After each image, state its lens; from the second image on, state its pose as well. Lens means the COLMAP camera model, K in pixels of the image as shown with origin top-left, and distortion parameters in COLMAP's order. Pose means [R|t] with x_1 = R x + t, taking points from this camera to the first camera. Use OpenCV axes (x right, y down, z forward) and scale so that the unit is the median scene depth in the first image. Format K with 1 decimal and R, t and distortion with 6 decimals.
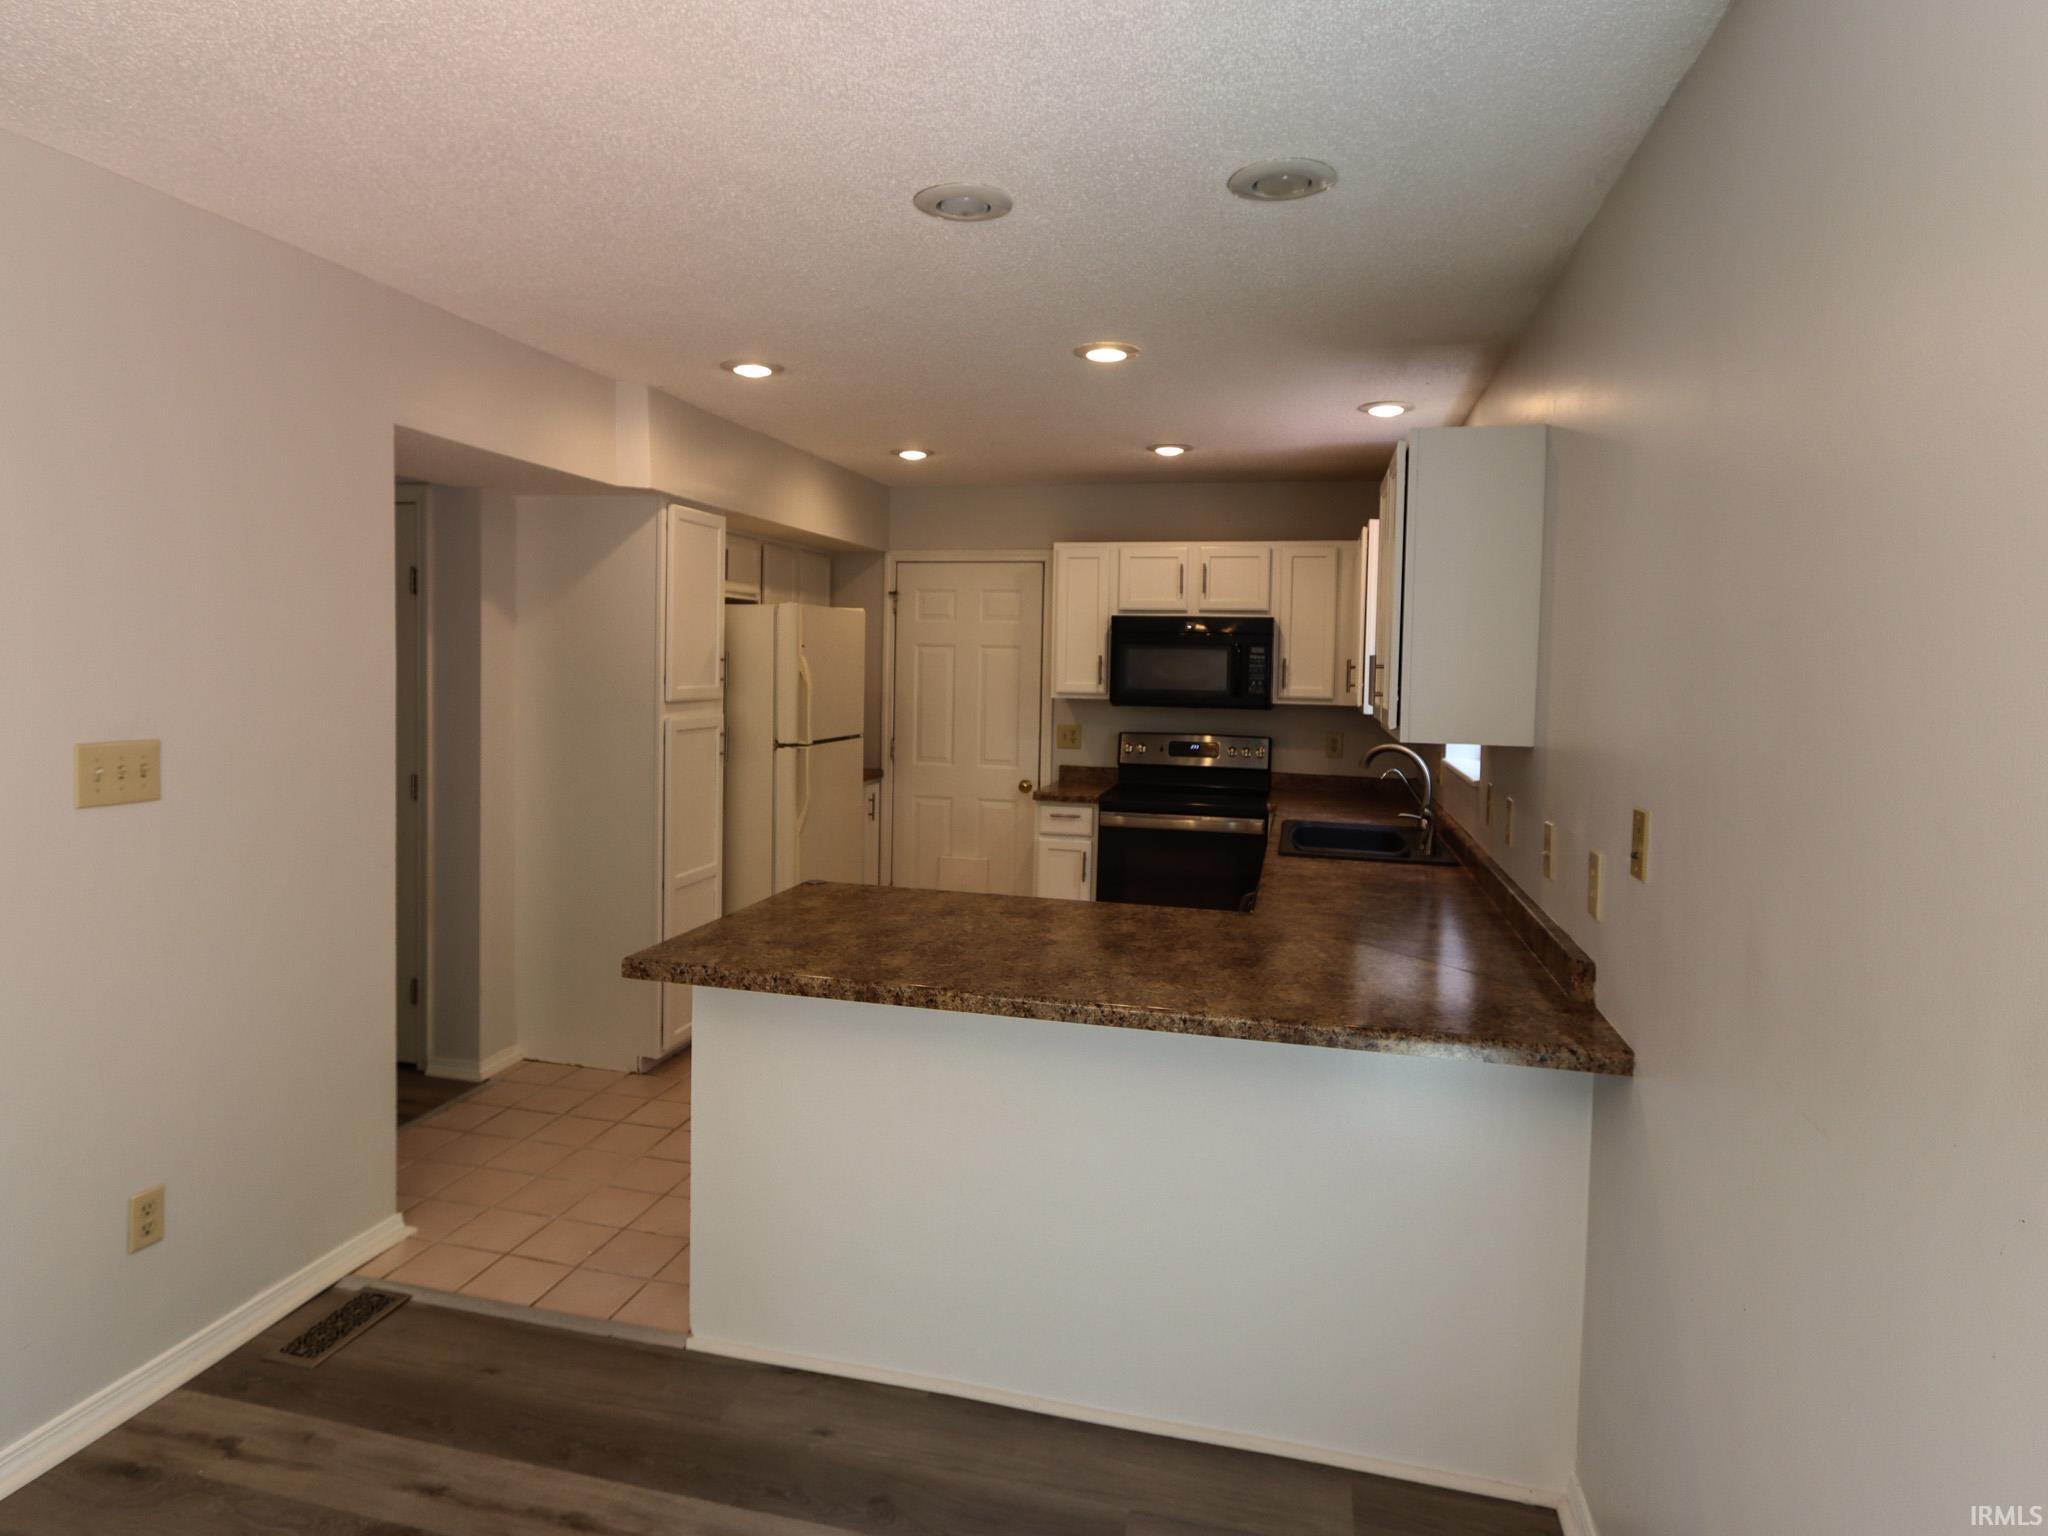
lens RADIAL K [[1163.6, 0, 1006.8], [0, 1163.6, 705.0], [0, 0, 1]] dist [0.001269, 0.000713]
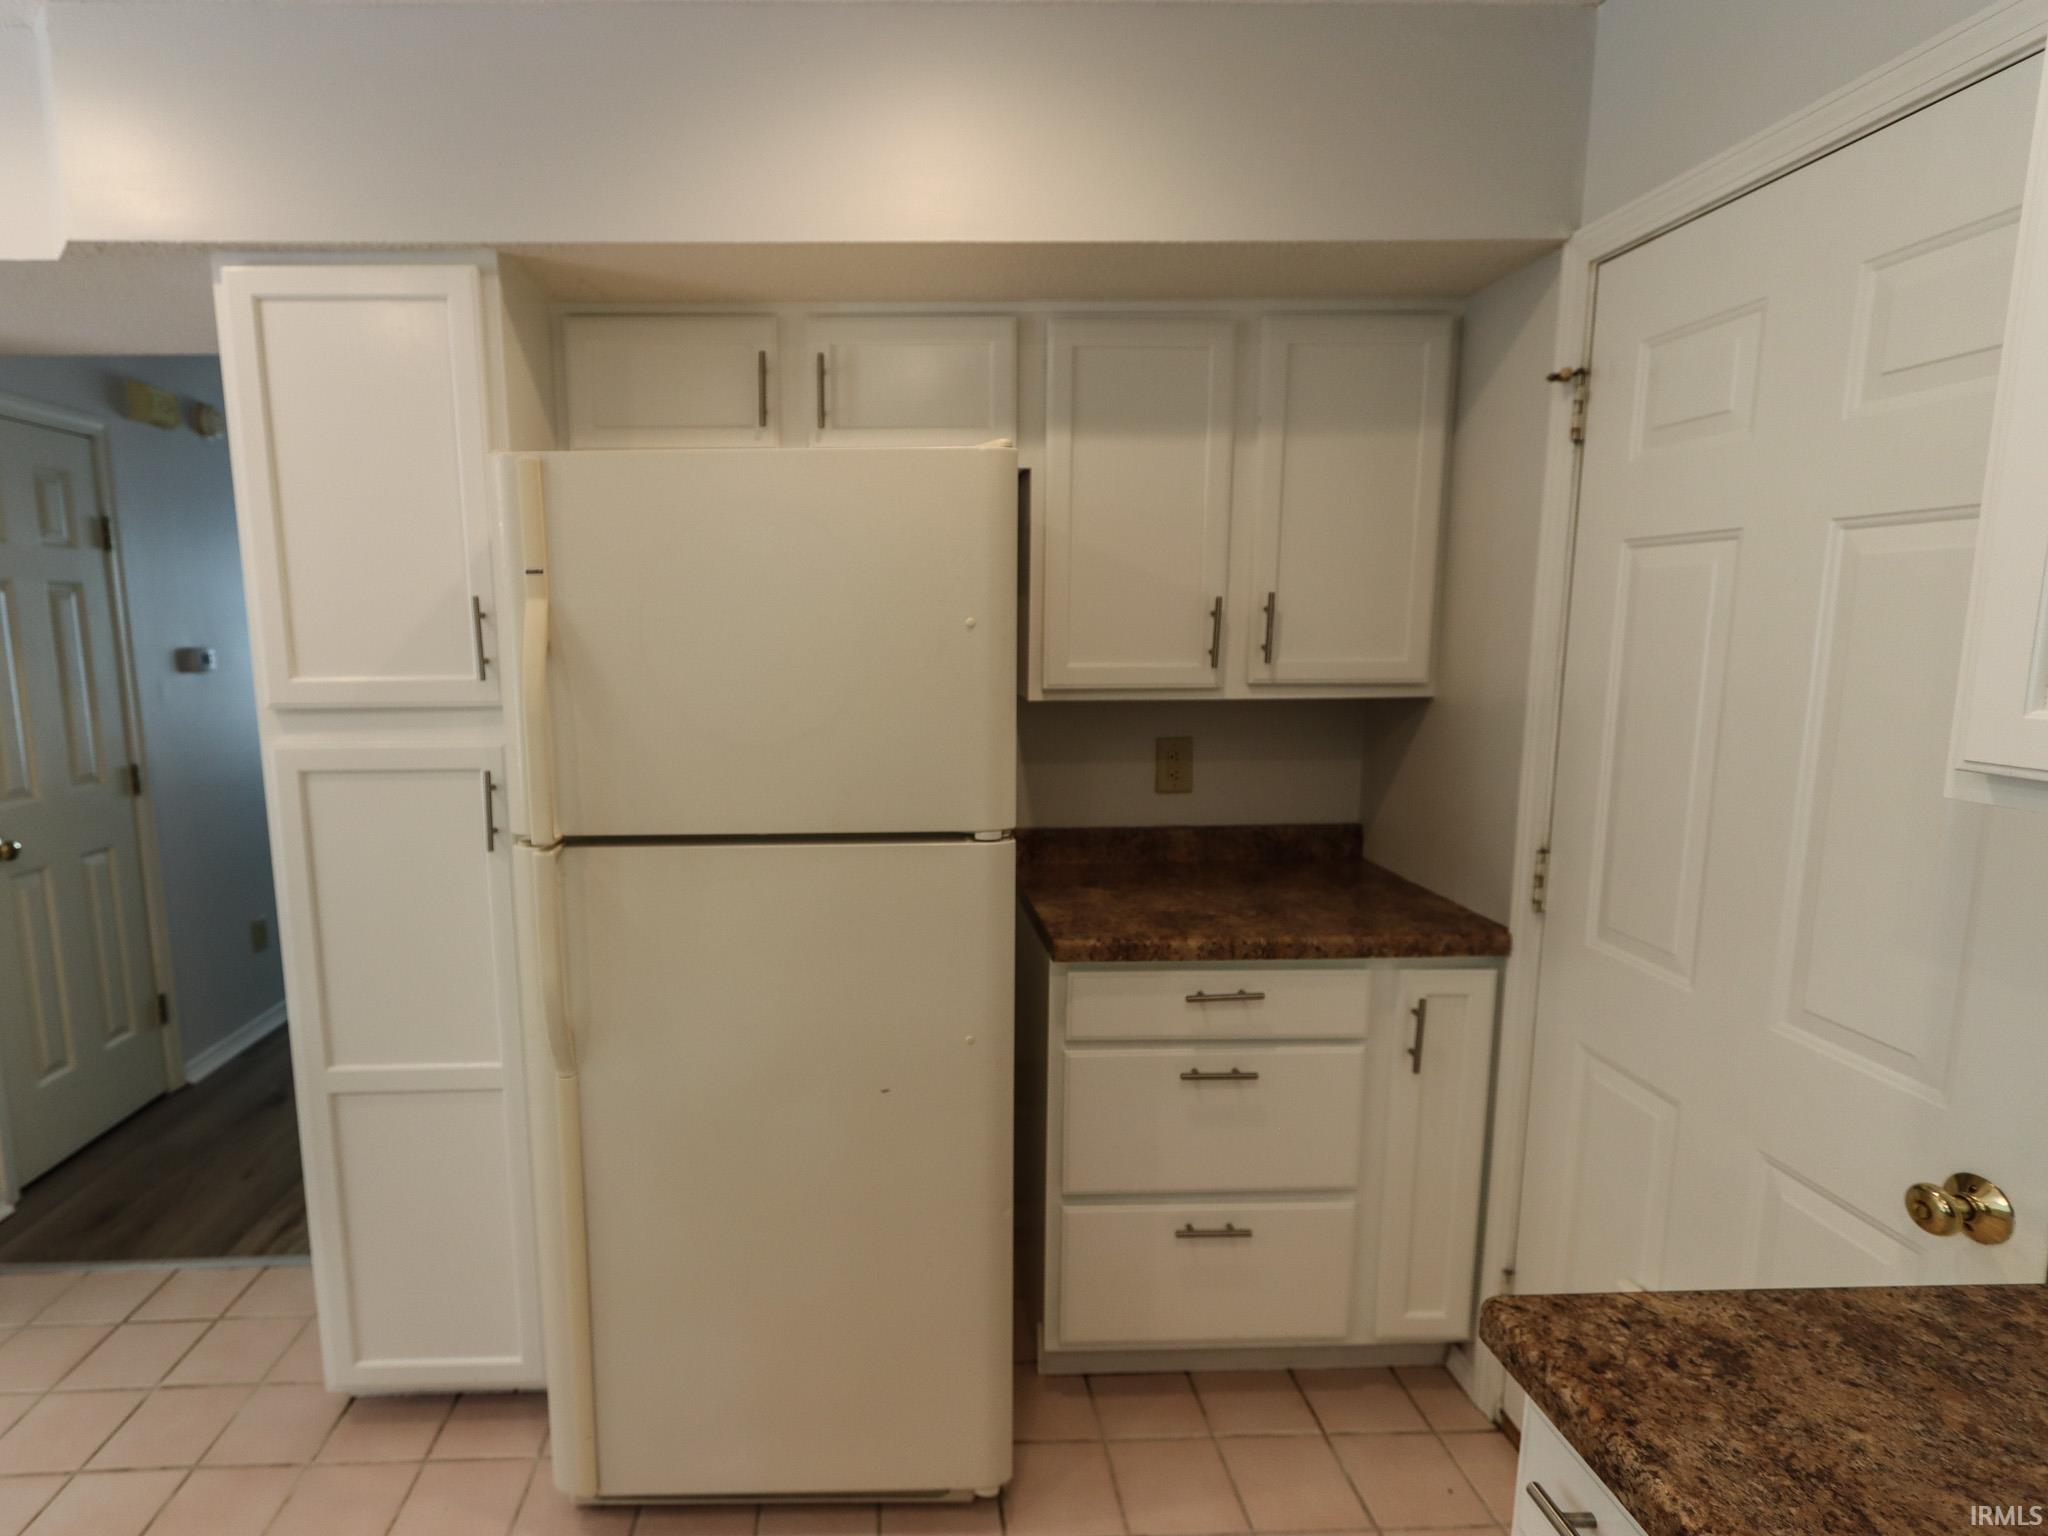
lens RADIAL K [[1053.9, 0, 909.3], [0, 1053.9, 772.0], [0, 0, 1]] dist [0.001786, 0.001005]
pose [[0.275645, 0.119259, -0.953833, 0.147696], [-0.021442, 0.992790, 0.117934, -0.025946], [0.961020, -0.012056, 0.276215, 0.870844]]
